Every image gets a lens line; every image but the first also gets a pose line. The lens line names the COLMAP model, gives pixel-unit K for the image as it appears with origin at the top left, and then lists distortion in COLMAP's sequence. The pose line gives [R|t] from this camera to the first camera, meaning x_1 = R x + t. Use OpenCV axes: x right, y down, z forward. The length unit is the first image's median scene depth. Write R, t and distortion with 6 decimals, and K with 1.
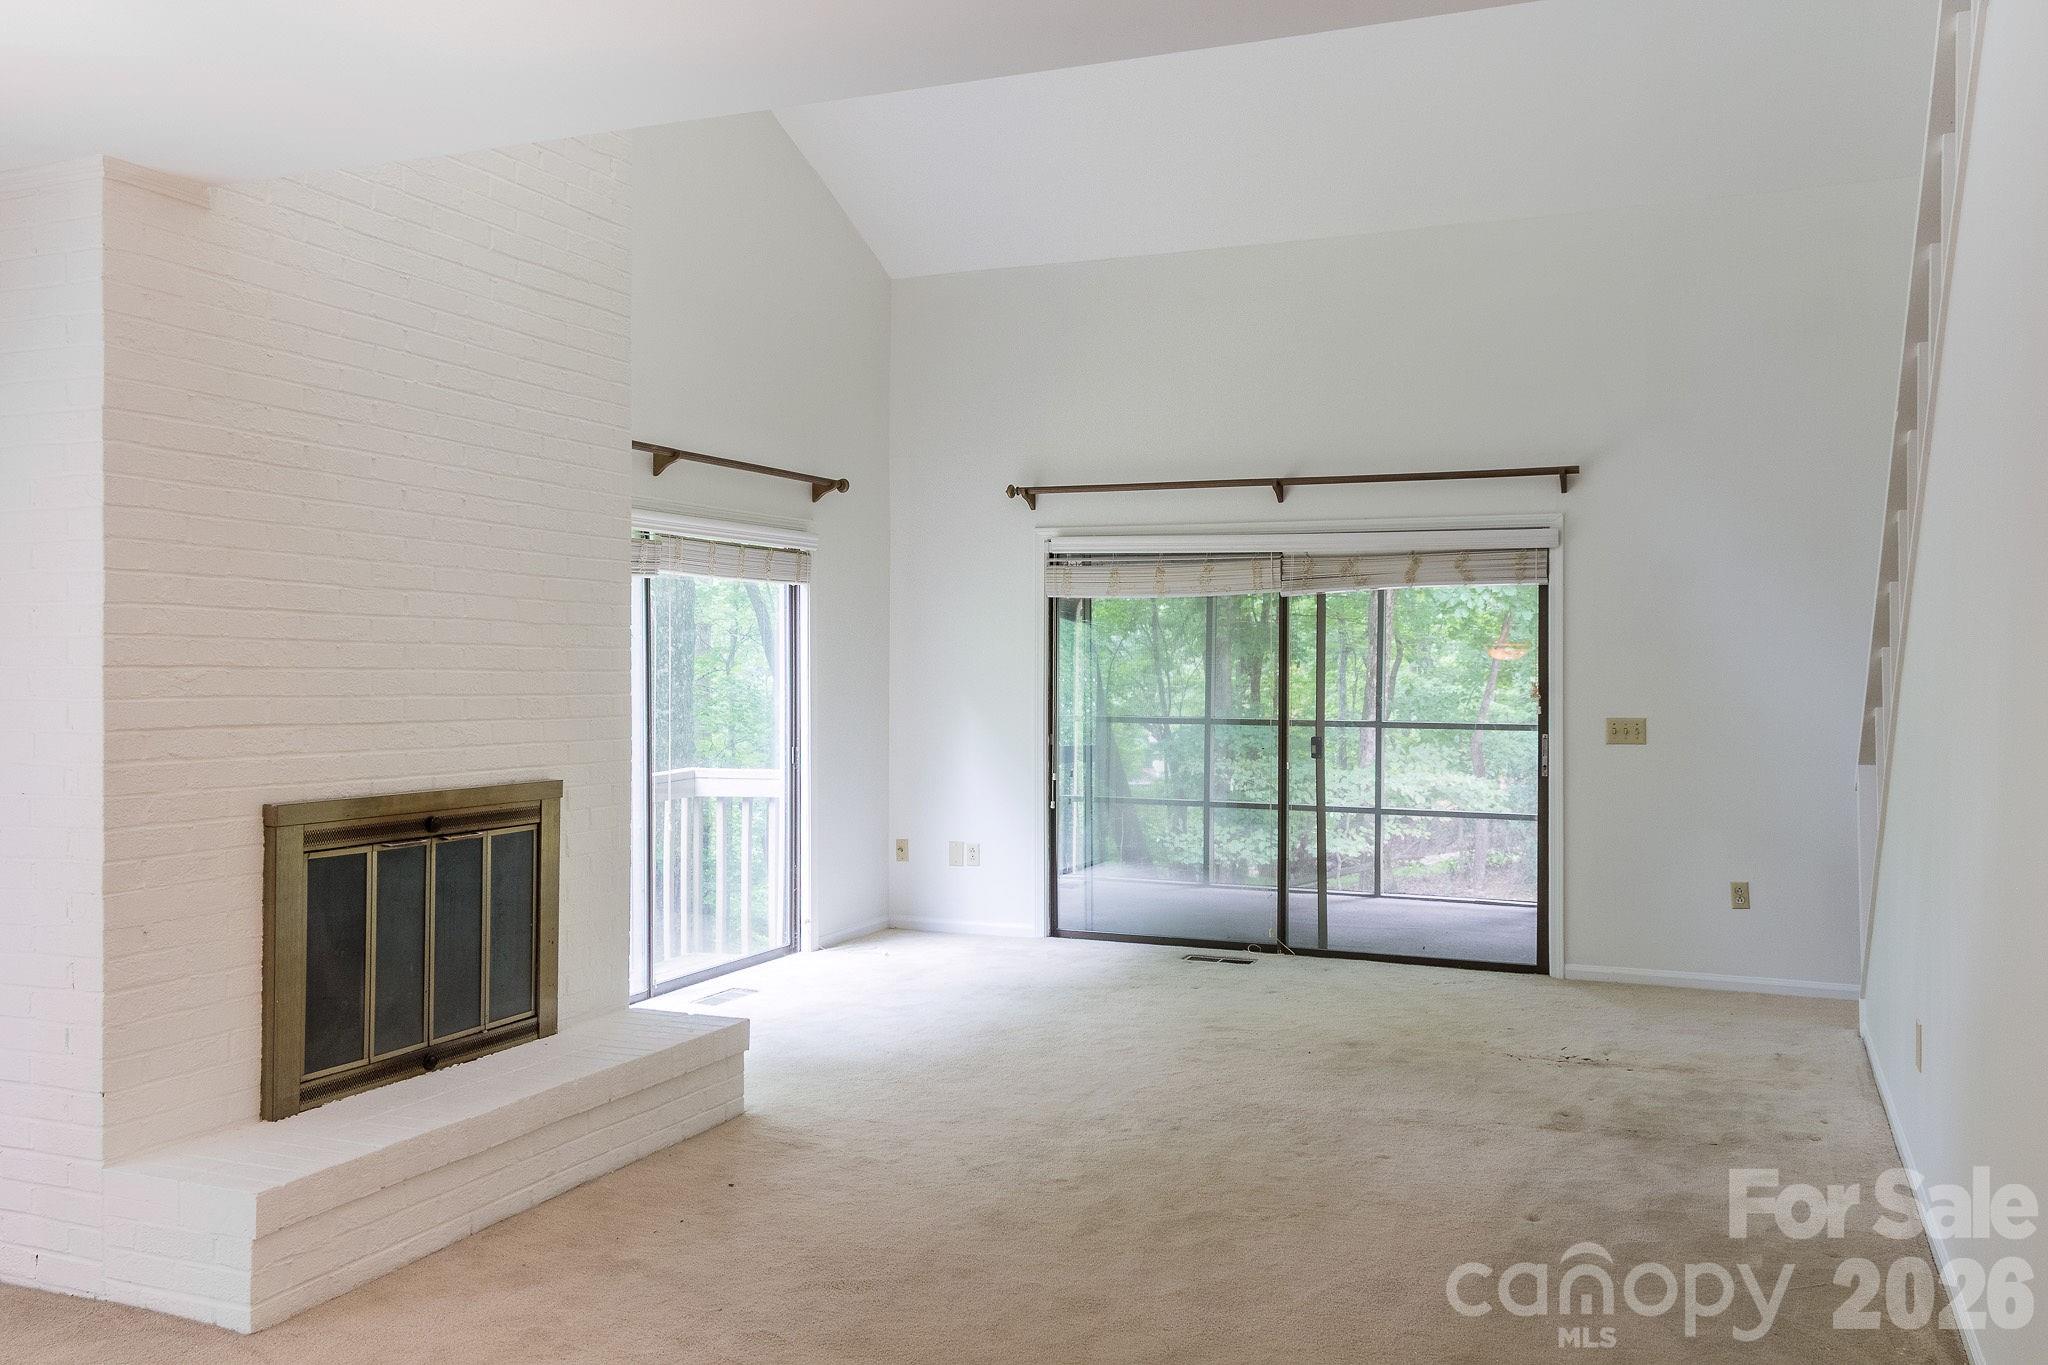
lens RADIAL K [[1683.4, 0, 1036.6], [0, 1683.4, 645.9], [0, 0, 1]] dist [0.032730, -0.000448]
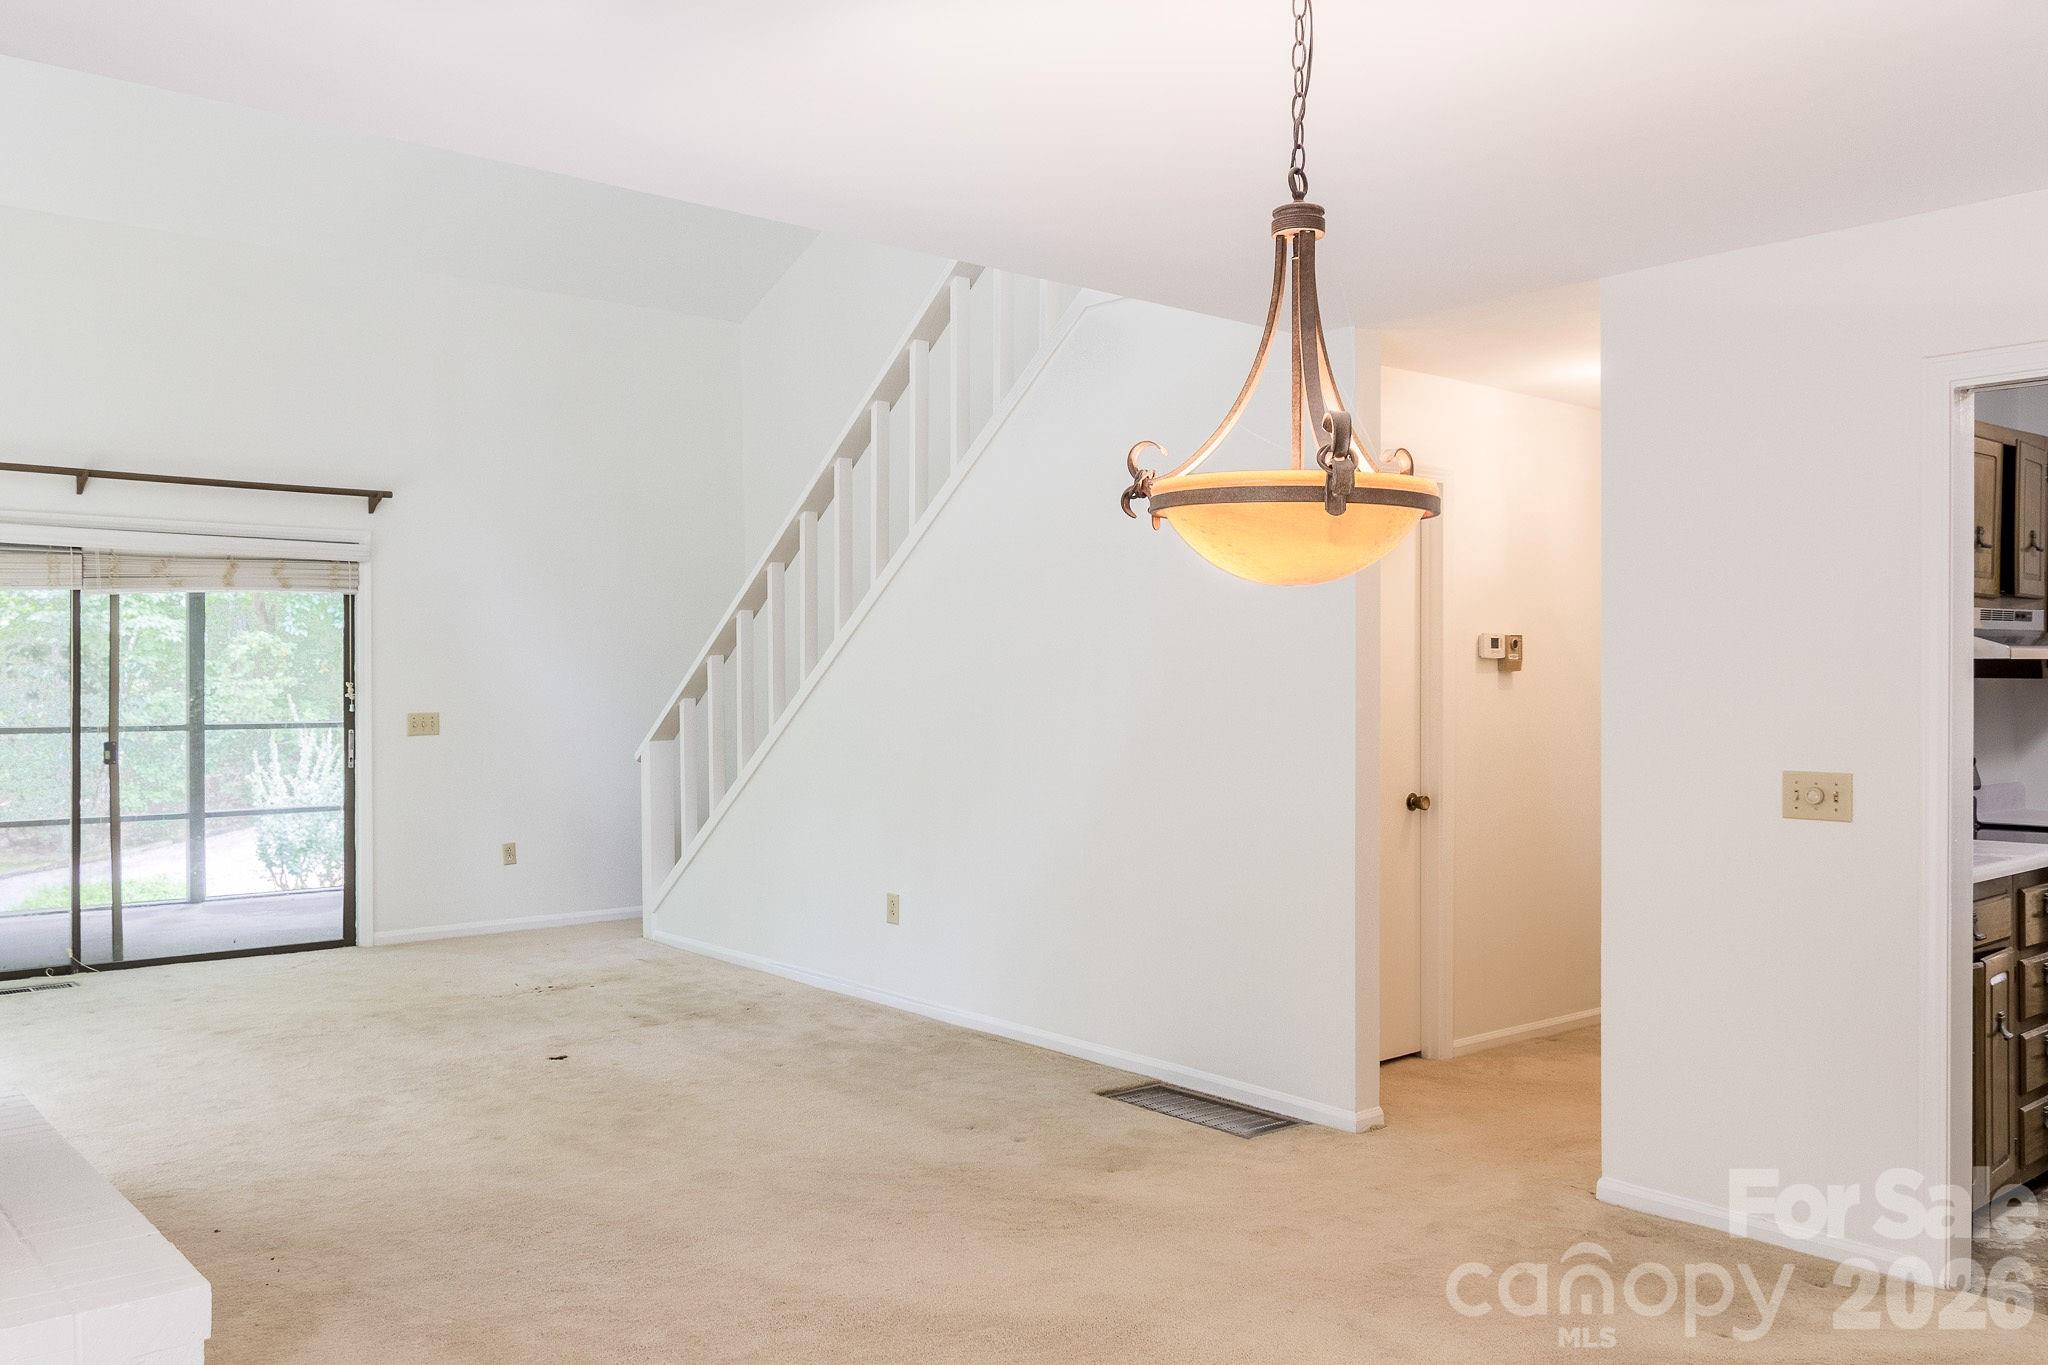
lens RADIAL K [[1683.4, 0, 1028.5], [0, 1683.4, 678.9], [0, 0, 1]] dist [0.032730, -0.000448]
pose [[0.448977, -0.009057, 0.893498, -0.484611], [-0.013927, 0.999756, 0.017132, -0.006141], [-0.893435, -0.020135, 0.448741, 0.105672]]
